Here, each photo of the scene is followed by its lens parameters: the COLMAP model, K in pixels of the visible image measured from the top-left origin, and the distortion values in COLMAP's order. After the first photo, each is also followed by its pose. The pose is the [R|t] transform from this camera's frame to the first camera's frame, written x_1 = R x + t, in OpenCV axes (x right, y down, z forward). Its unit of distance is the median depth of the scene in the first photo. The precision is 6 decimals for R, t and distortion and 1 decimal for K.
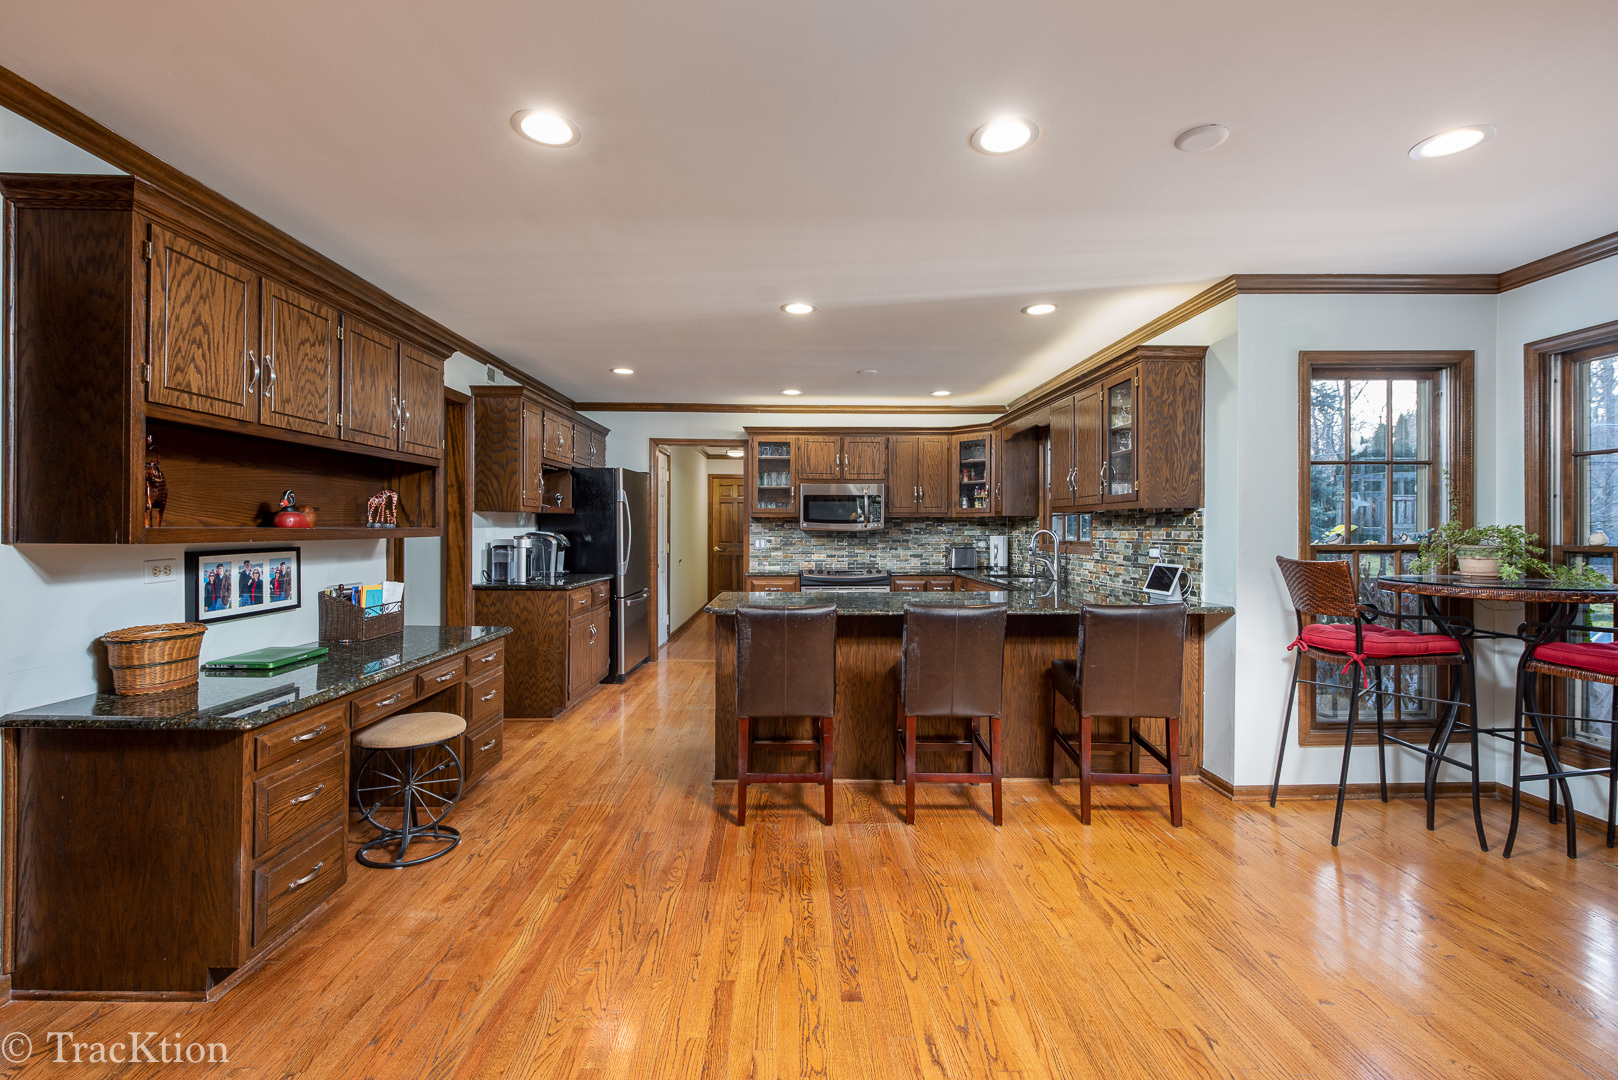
lens RADIAL K [[714.8, 0, 812.2], [0, 714.8, 525.4], [0, 0, 1]] dist [0.002786, -0.002174]
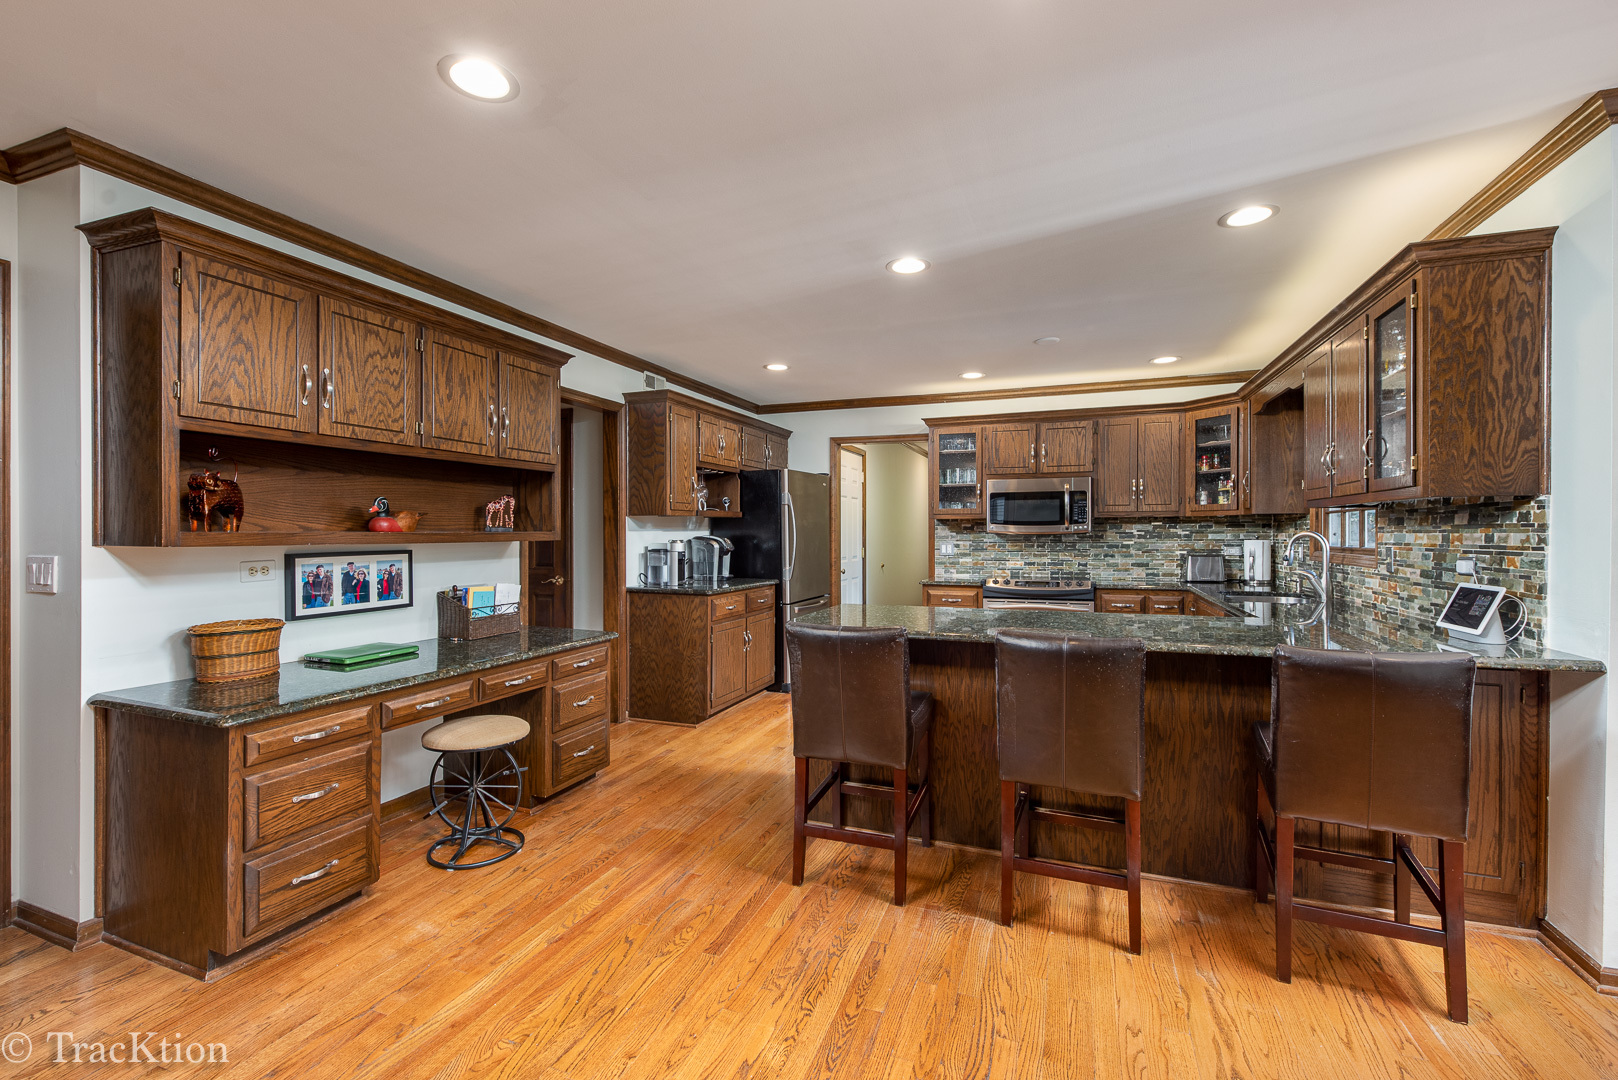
lens RADIAL K [[714.8, 0, 802.4], [0, 714.8, 533.1], [0, 0, 1]] dist [0.002786, -0.002174]
pose [[0.923221, -0.002799, -0.384260, 0.193031], [0.004791, 0.999980, 0.004226, 0.002641], [0.384240, -0.005742, 0.923215, 0.191996]]
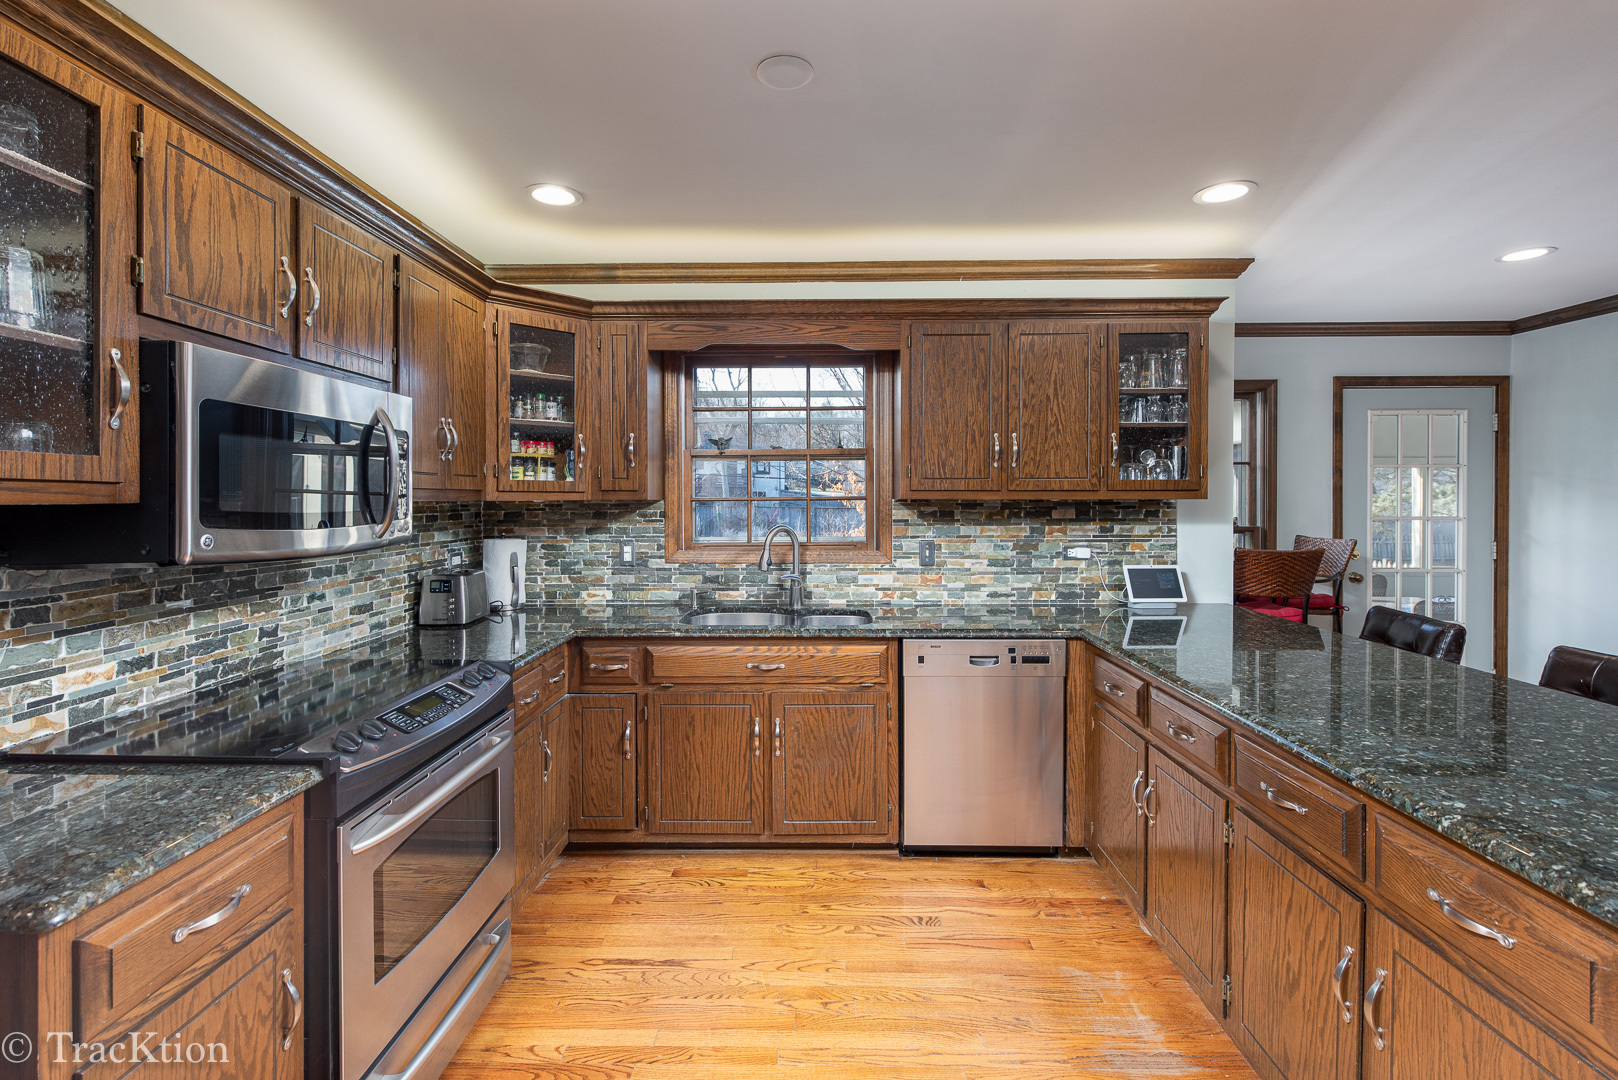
lens RADIAL K [[714.8, 0, 804.2], [0, 714.8, 506.0], [0, 0, 1]] dist [0.002786, -0.002174]
pose [[0.050649, -0.009482, 0.998672, -0.372470], [-0.002305, 0.999951, 0.009611, -0.023346], [-0.998714, -0.002789, 0.050624, 1.415730]]
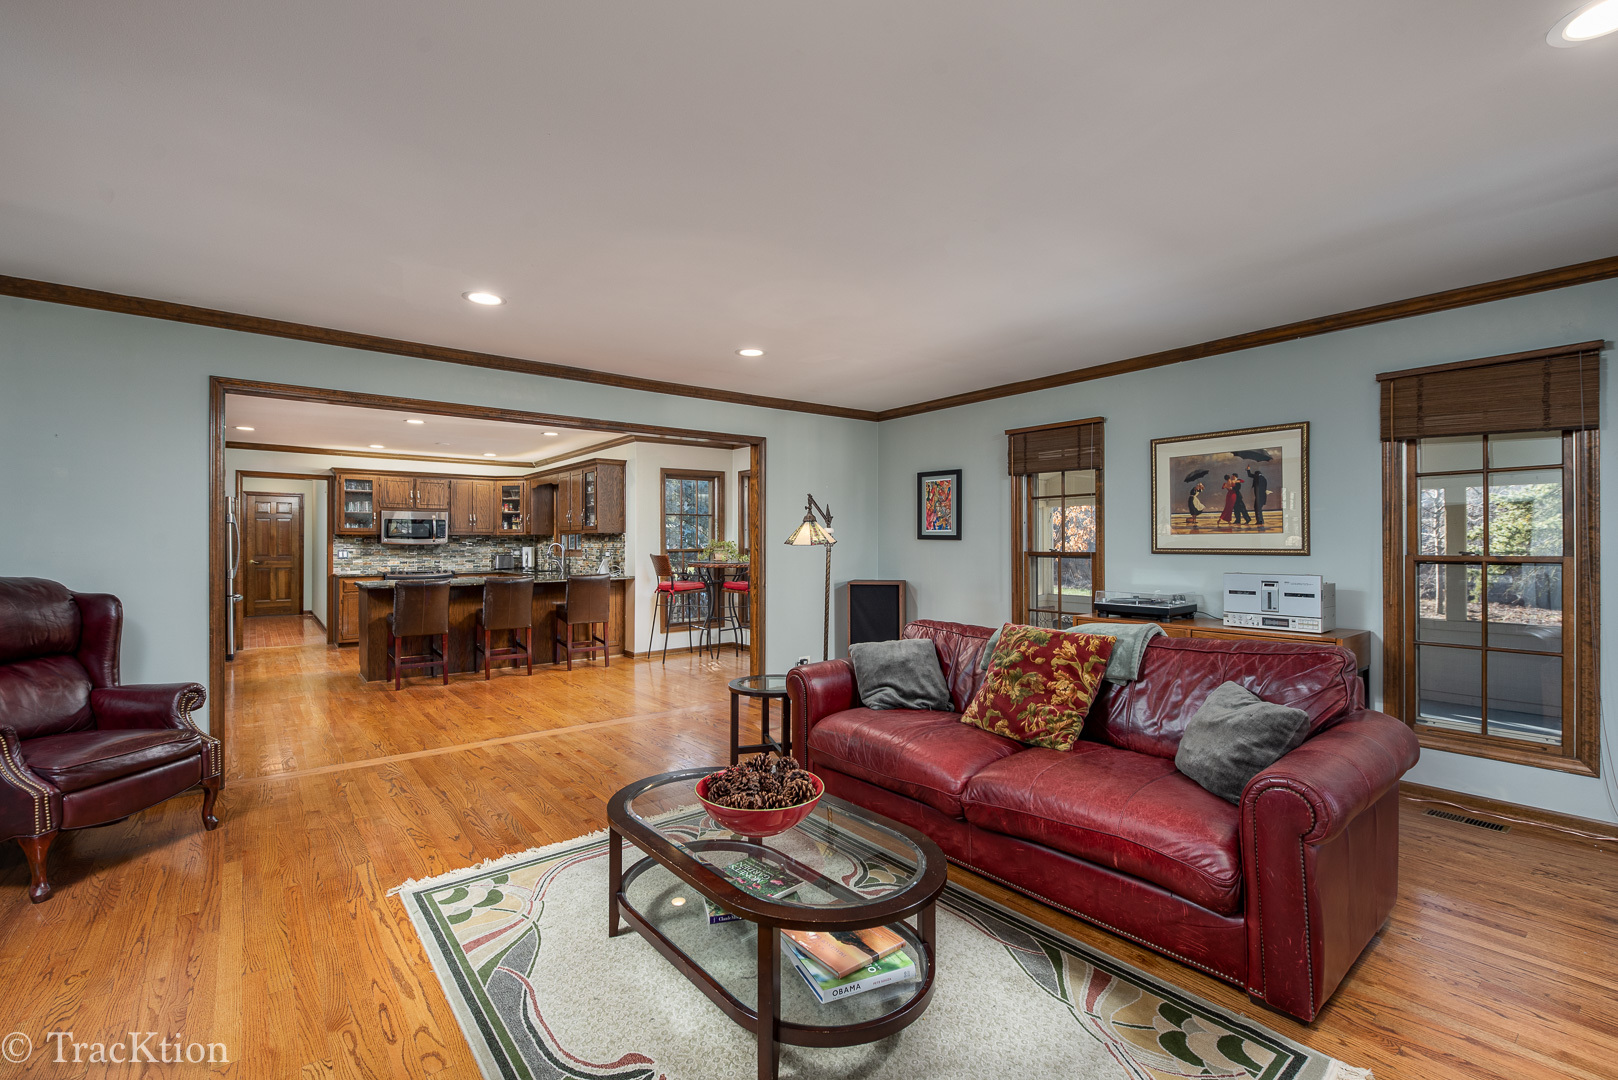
lens RADIAL K [[714.8, 0, 810.5], [0, 714.8, 537.5], [0, 0, 1]] dist [0.002786, -0.002174]
pose [[0.806173, 0.002809, 0.591673, -0.294775], [-0.001482, 0.999995, -0.002728, -0.005713], [-0.591678, 0.001323, 0.806173, -1.103223]]
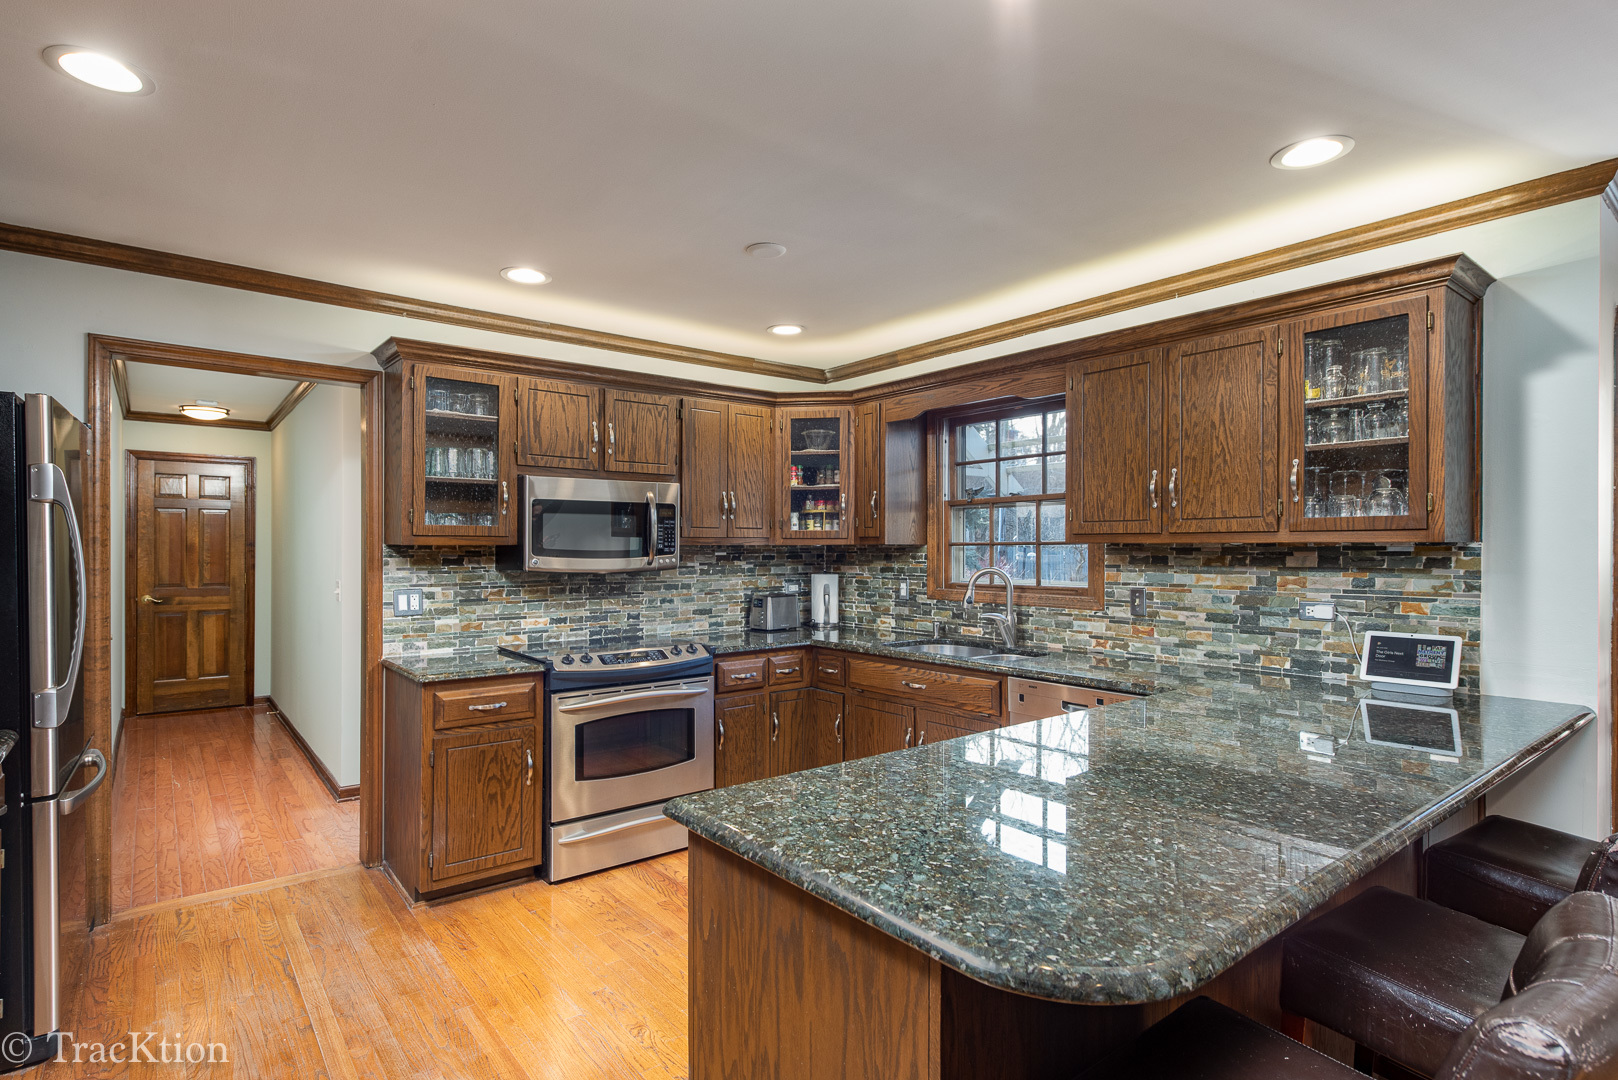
lens RADIAL K [[812.3, 0, 814.8], [0, 812.3, 541.4], [0, 0, 1]] dist [-0.000924, -0.000085]
pose [[0.795523, 0.003538, 0.605913, -0.334020], [-0.001545, 0.999992, -0.003811, -0.021537], [-0.605921, 0.002095, 0.795522, 0.788412]]
